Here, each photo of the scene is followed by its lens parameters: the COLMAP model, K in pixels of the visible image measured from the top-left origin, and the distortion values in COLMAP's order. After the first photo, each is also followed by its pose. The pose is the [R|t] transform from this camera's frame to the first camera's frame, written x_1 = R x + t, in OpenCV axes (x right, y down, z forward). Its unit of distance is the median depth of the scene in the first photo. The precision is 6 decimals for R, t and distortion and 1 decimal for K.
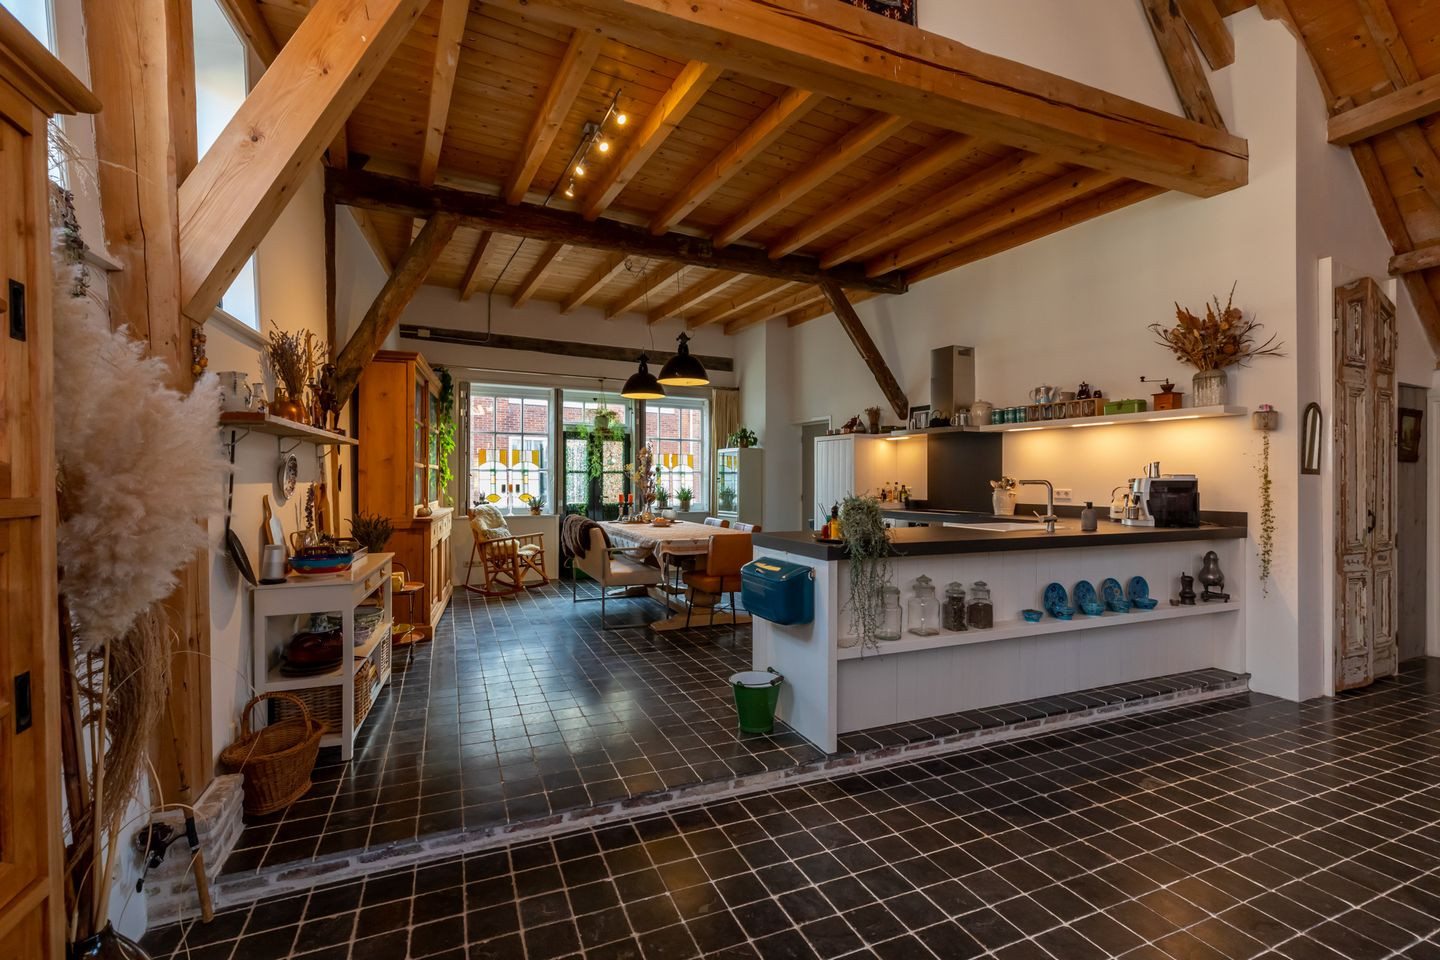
lens RADIAL K [[642.4, 0, 722.0], [0, 642.4, 478.6], [0, 0, 1]] dist [0.003907, 0.000054]
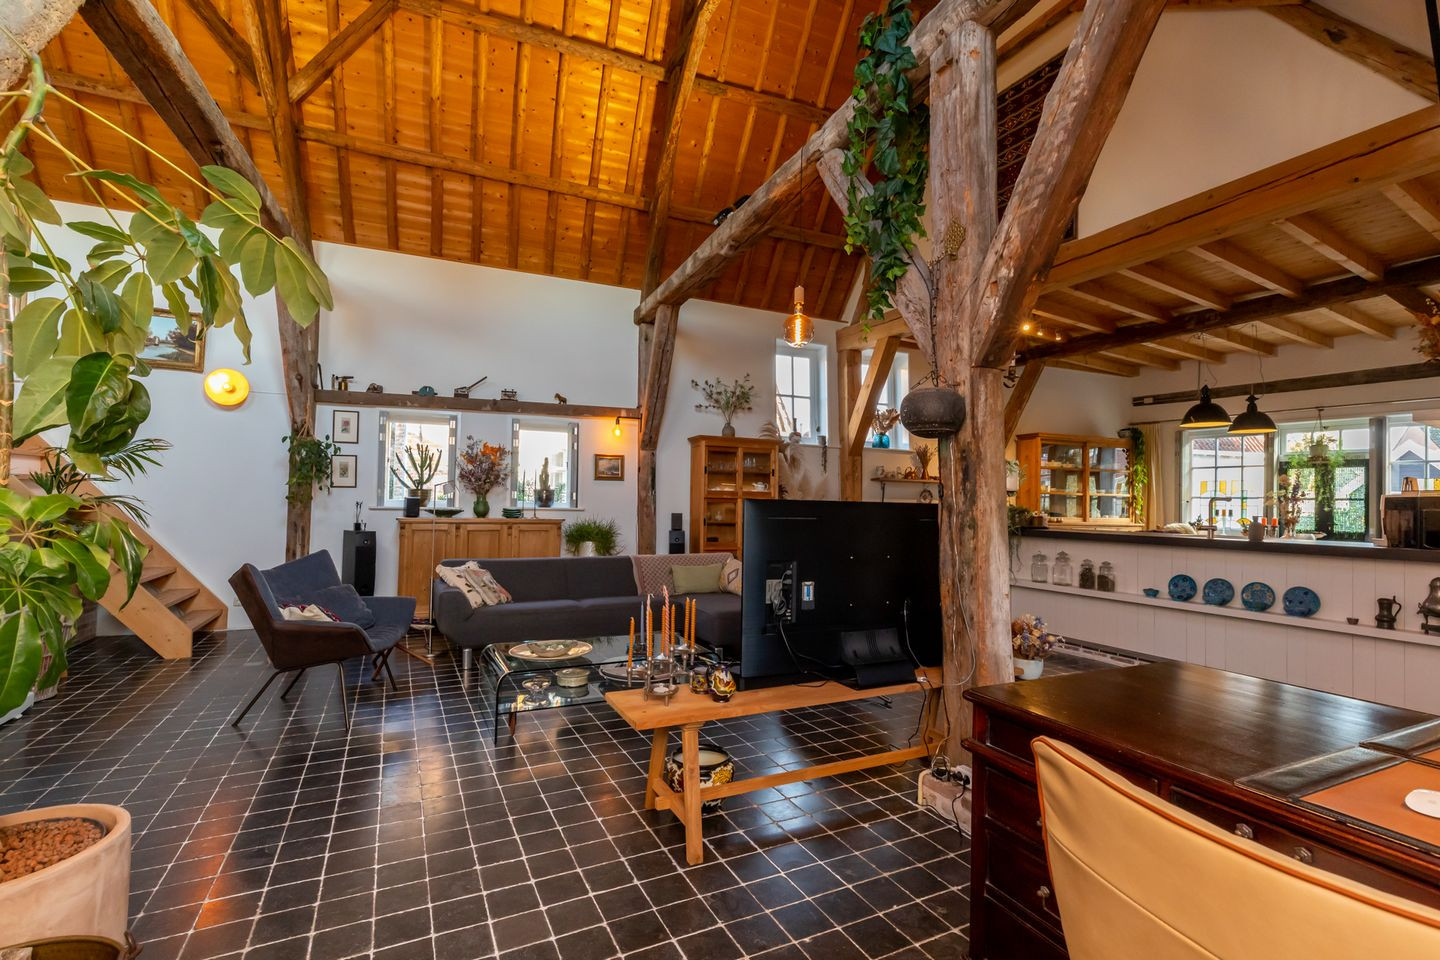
lens RADIAL K [[650.0, 0, 723.3], [0, 650.0, 496.3], [0, 0, 1]] dist [0.002403, -0.000002]
pose [[0.062353, -0.010343, -0.998001, 1.159218], [-0.019374, 0.999745, -0.011571, 0.023063], [0.997866, 0.020057, 0.062137, -0.015425]]
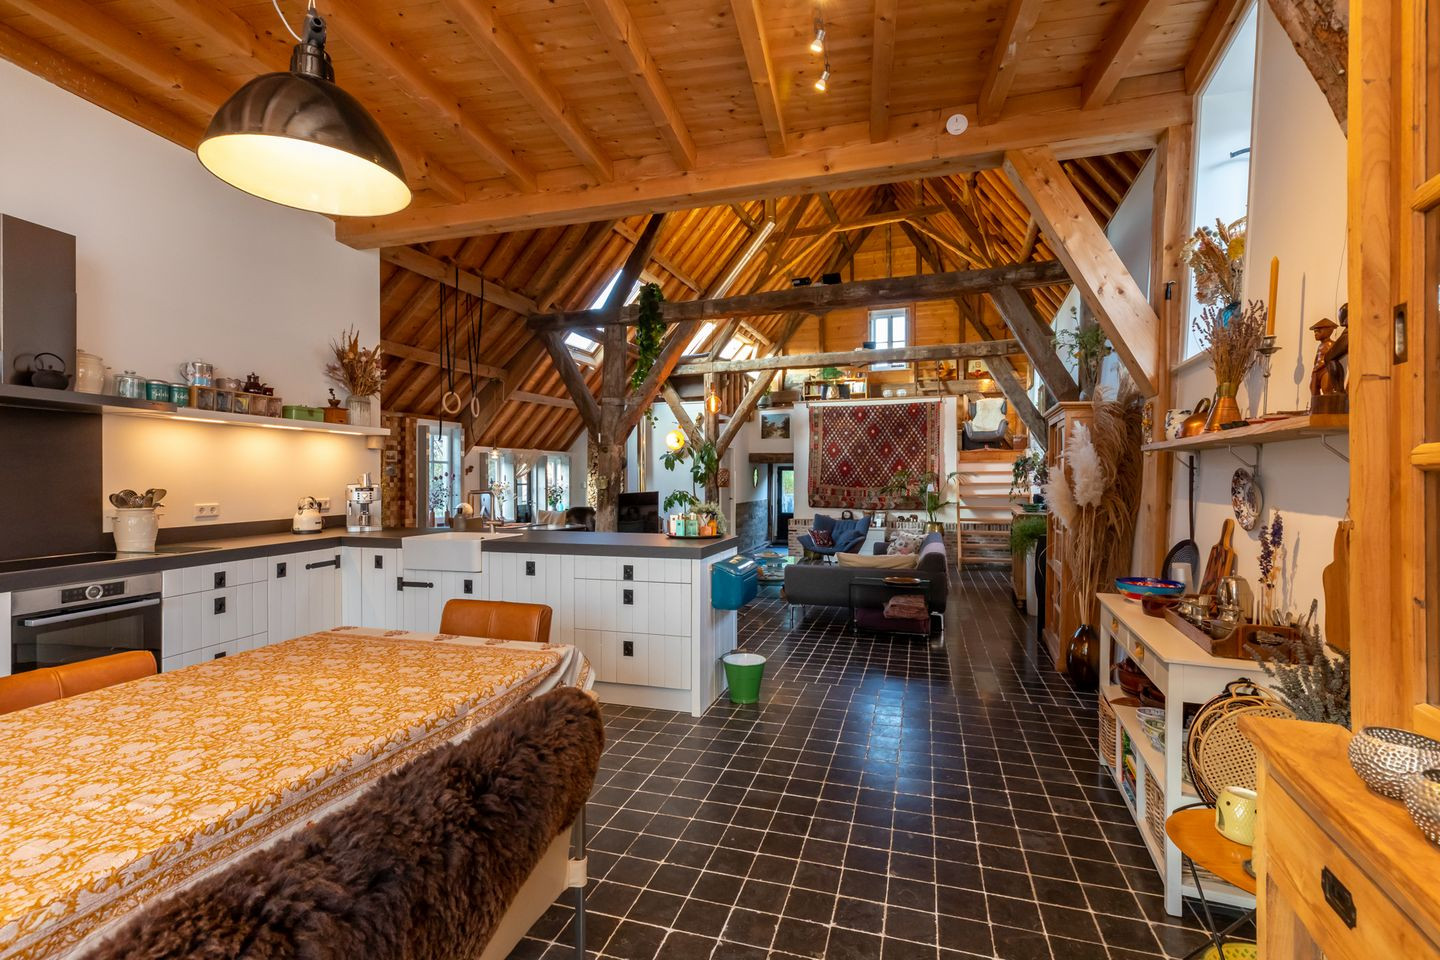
lens RADIAL K [[660.9, 0, 722.3], [0, 660.9, 478.3], [0, 0, 1]] dist [0.003510, -0.000006]
pose [[-0.765017, -0.003602, 0.644000, -0.402491], [-0.002076, 0.999993, 0.003127, -0.015660], [-0.644007, 0.001055, -0.765019, 1.122254]]
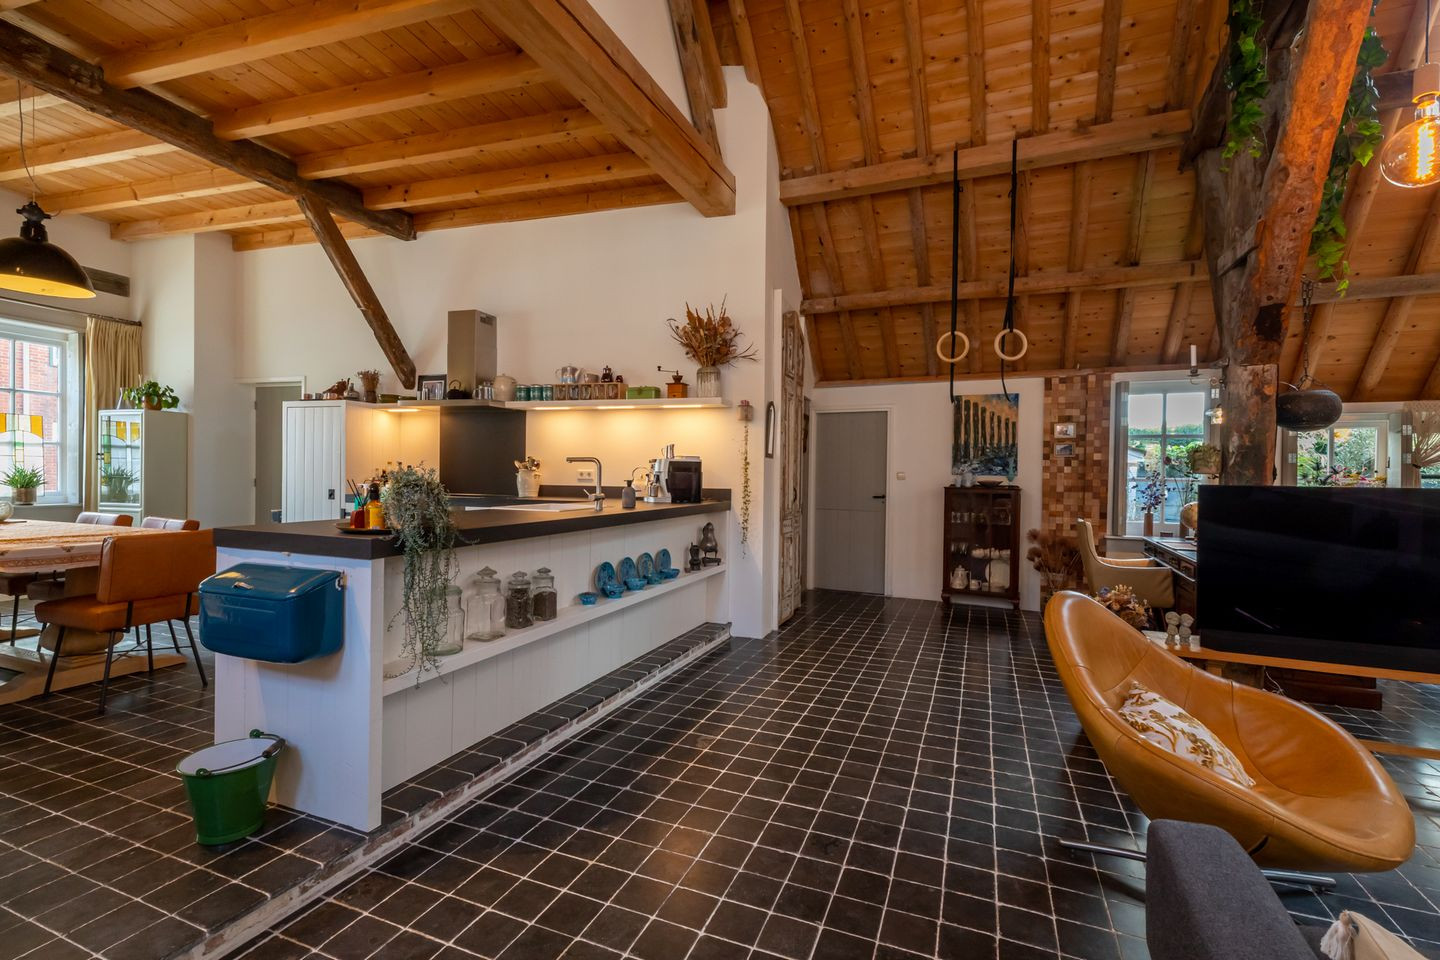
lens RADIAL K [[642.4, 0, 722.0], [0, 642.4, 478.6], [0, 0, 1]] dist [0.003907, 0.000054]
pose [[0.709715, 0.000038, 0.704489, -0.029758], [-0.012970, 0.999831, 0.013012, 0.013089], [-0.704370, -0.018372, 0.709595, 0.119569]]
